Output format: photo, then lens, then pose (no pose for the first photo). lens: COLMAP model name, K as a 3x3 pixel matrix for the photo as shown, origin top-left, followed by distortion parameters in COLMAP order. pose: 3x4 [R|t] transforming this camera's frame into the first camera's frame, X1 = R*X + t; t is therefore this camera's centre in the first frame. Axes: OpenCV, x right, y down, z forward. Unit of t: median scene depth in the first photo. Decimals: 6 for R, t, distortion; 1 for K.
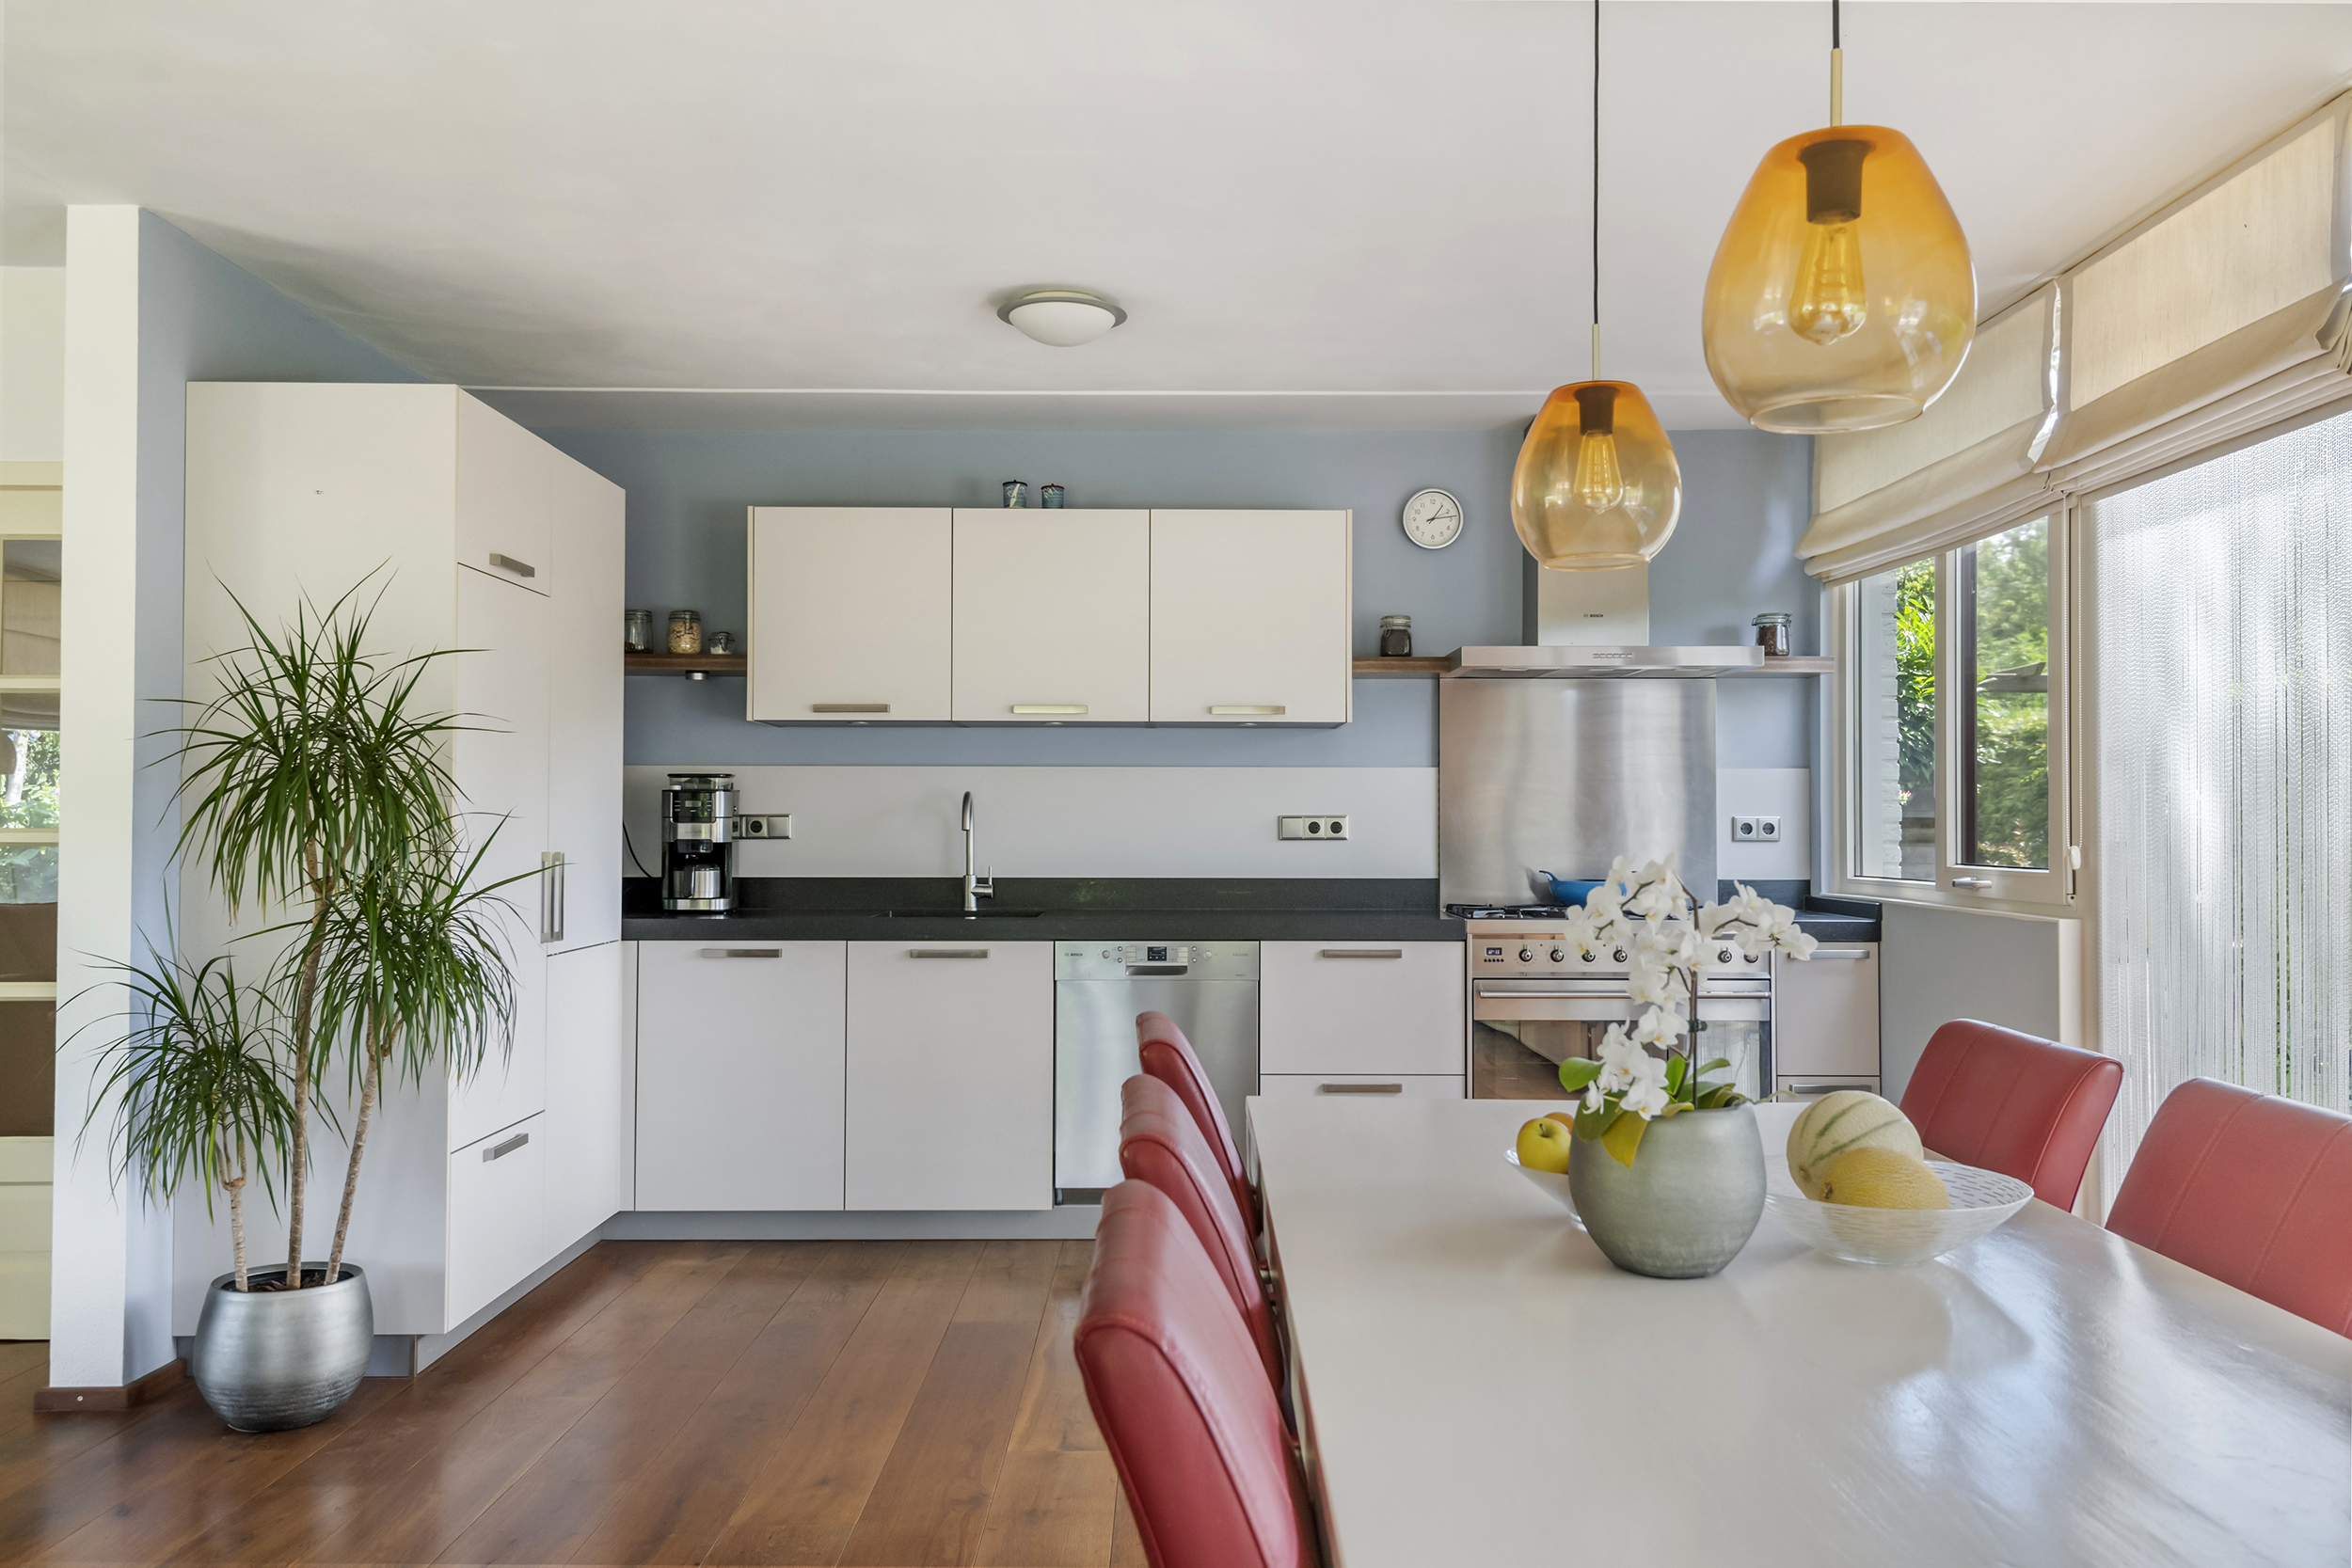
lens RADIAL K [[1784.3, 0, 1176.0], [0, 1784.3, 784.0], [0, 0, 1]] dist [0.032536, -0.005463]
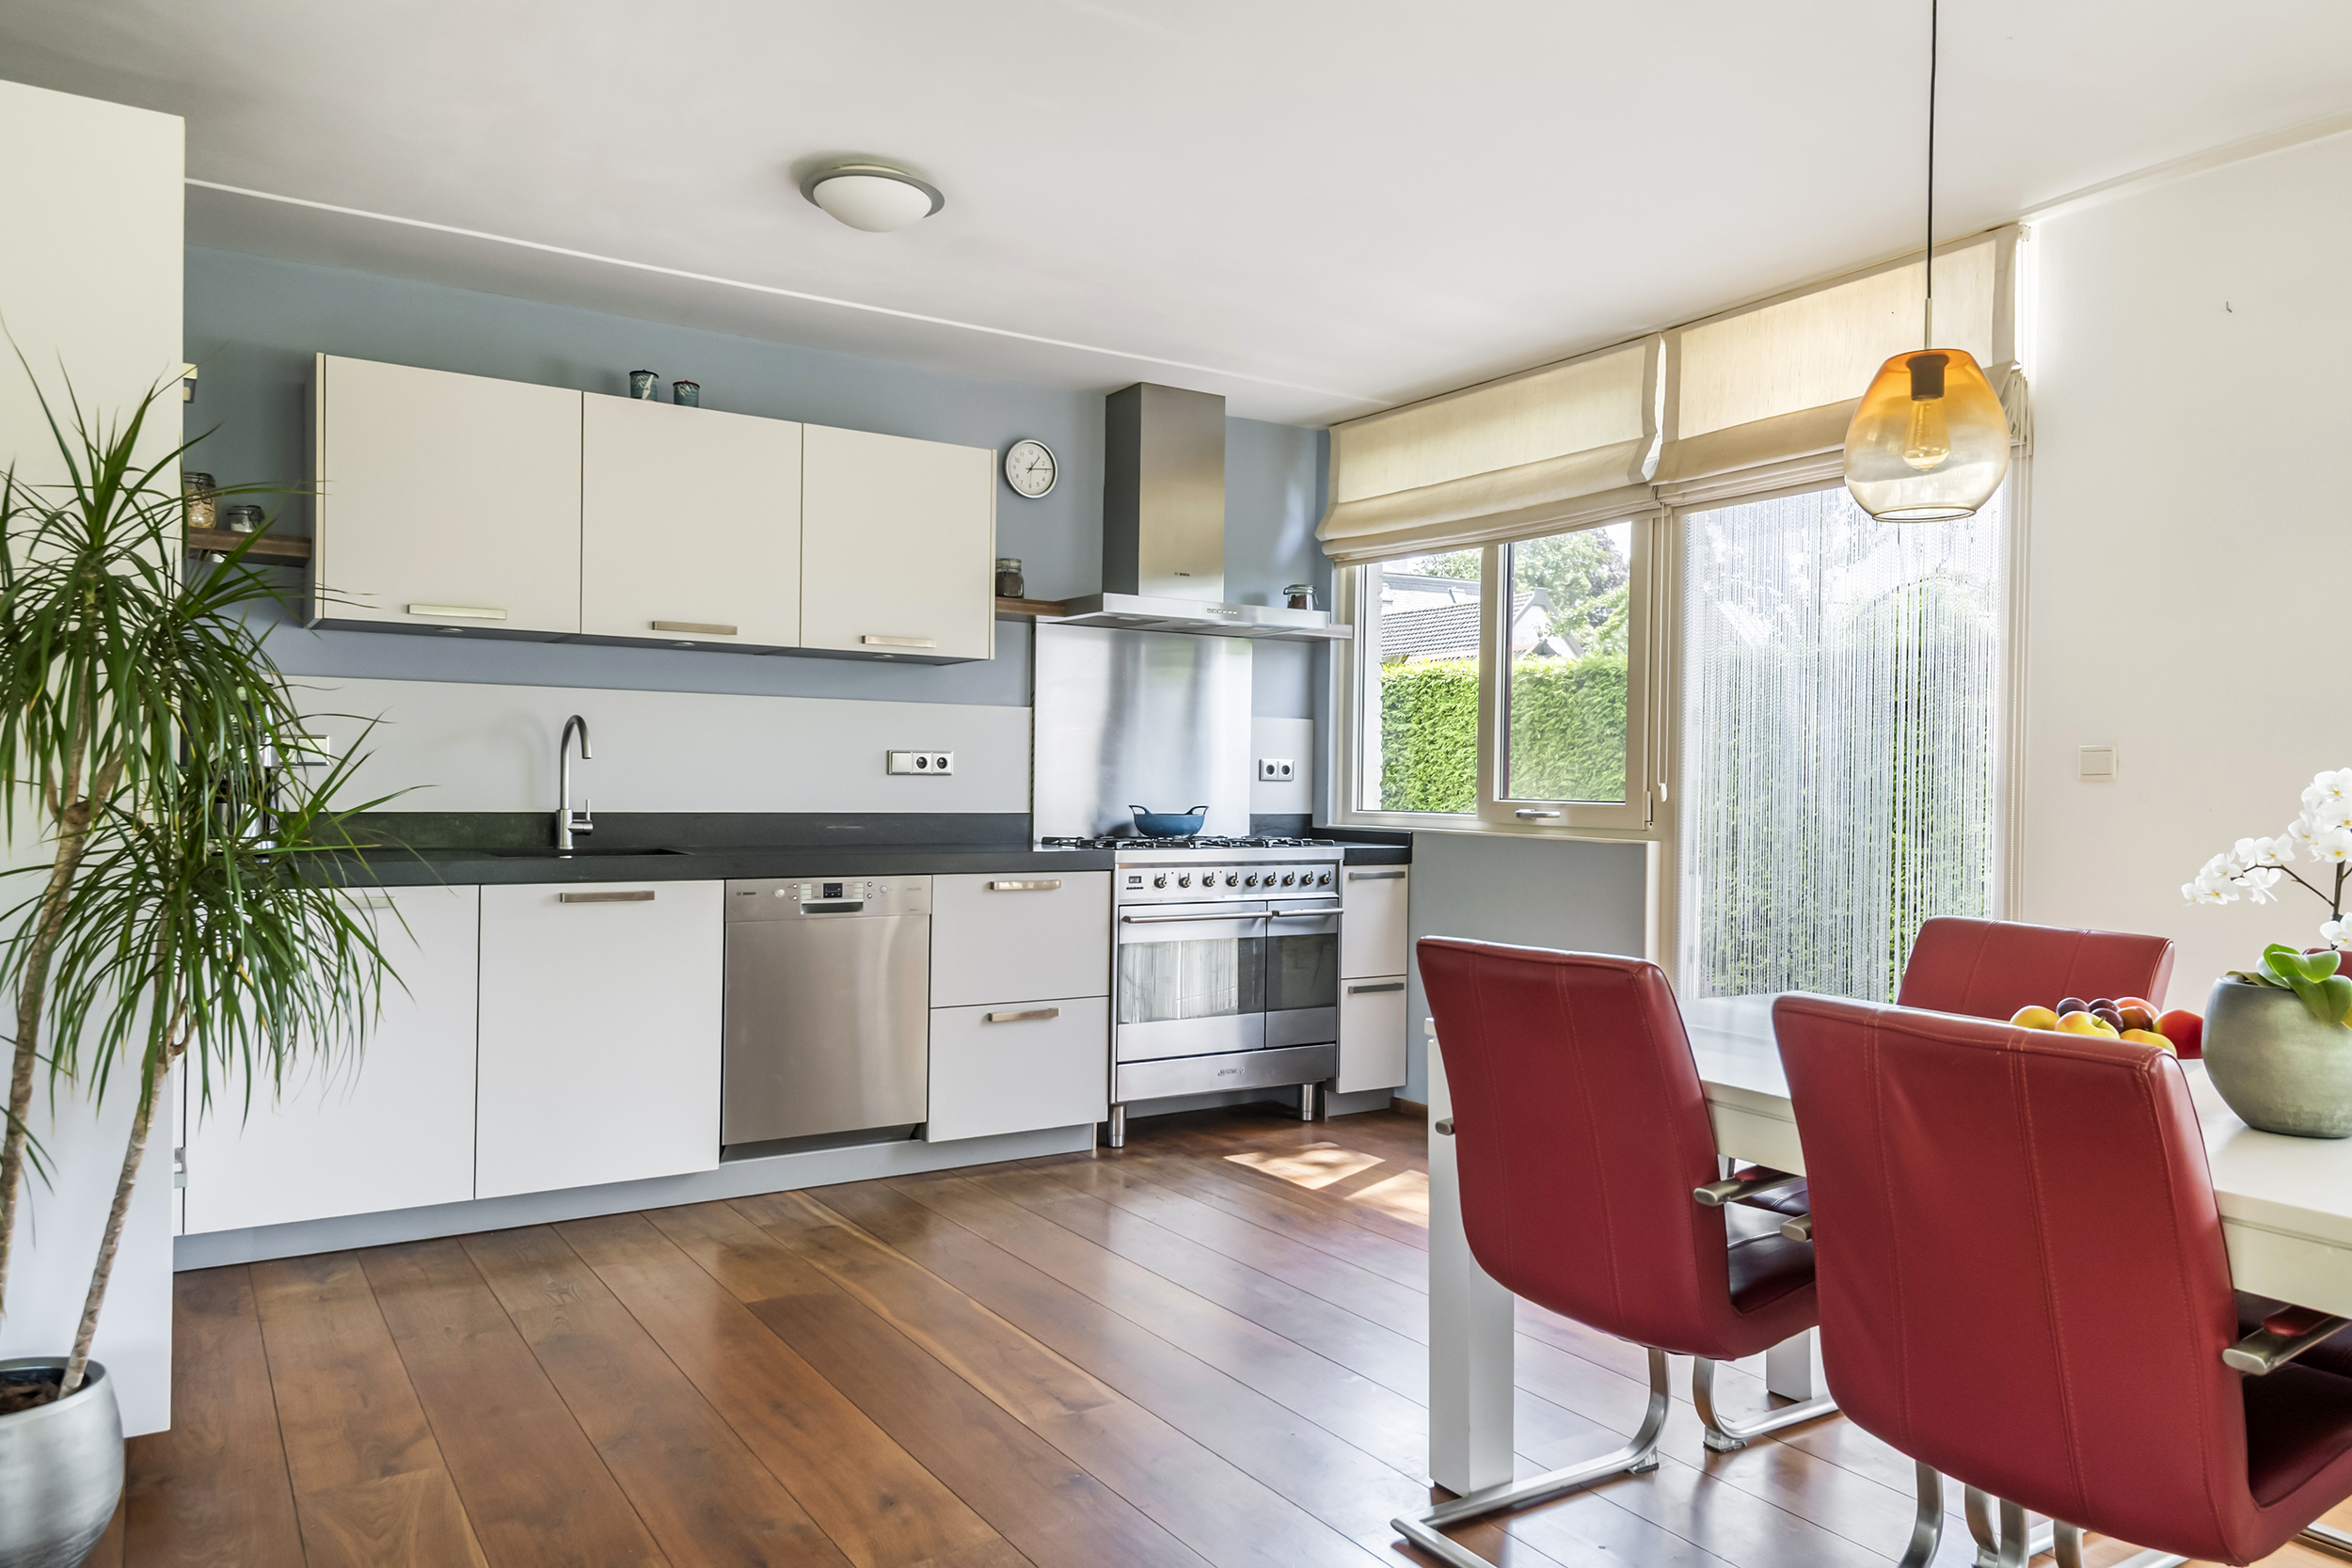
lens RADIAL K [[1590.2, 0, 1176.0], [0, 1590.2, 784.0], [0, 0, 1]] dist [0.042299, -0.035916]
pose [[0.844048, 0.009764, 0.536178, -0.296101], [-0.024601, 0.999487, 0.020526, 0.015145], [-0.535703, -0.030515, 0.843855, 0.171017]]
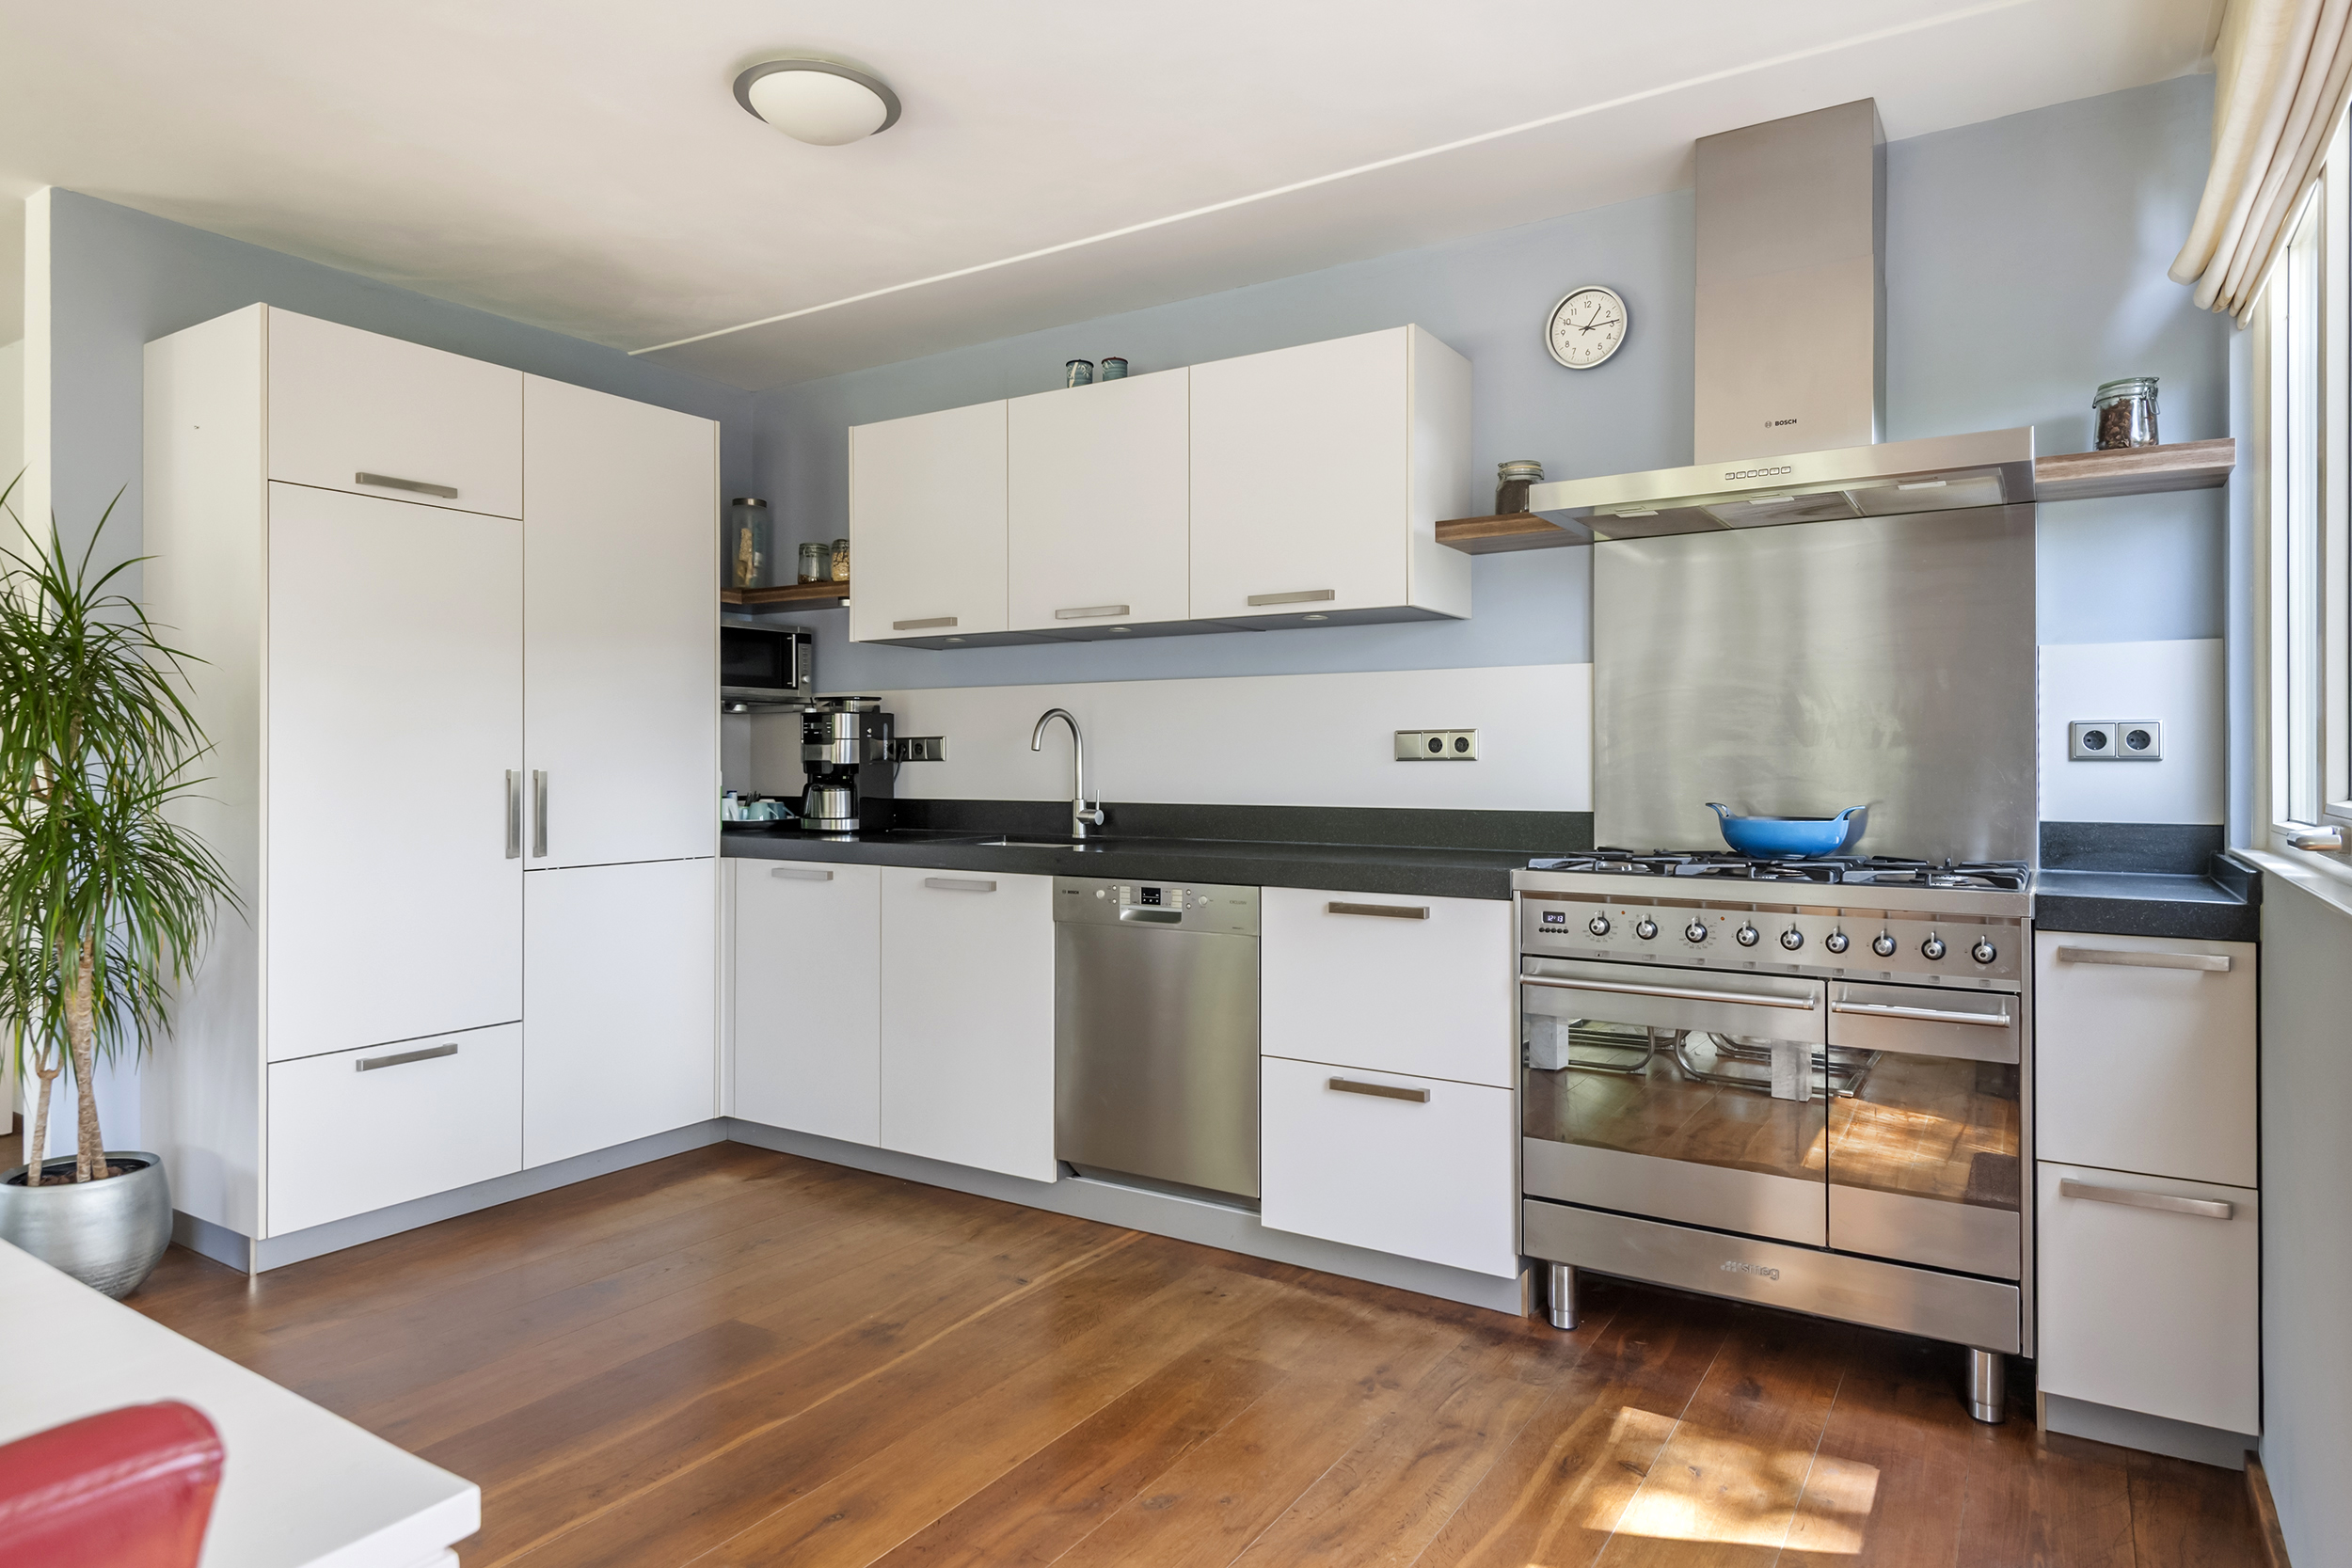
lens RADIAL K [[1374.1, 0, 1174.7], [0, 1374.1, 753.6], [0, 0, 1]] dist [0.022887, -0.000279]
pose [[0.838310, -0.005424, -0.545167, 0.326772], [0.013700, 0.999844, 0.011118, 0.020852], [0.545022, -0.016789, 0.838254, 0.444660]]
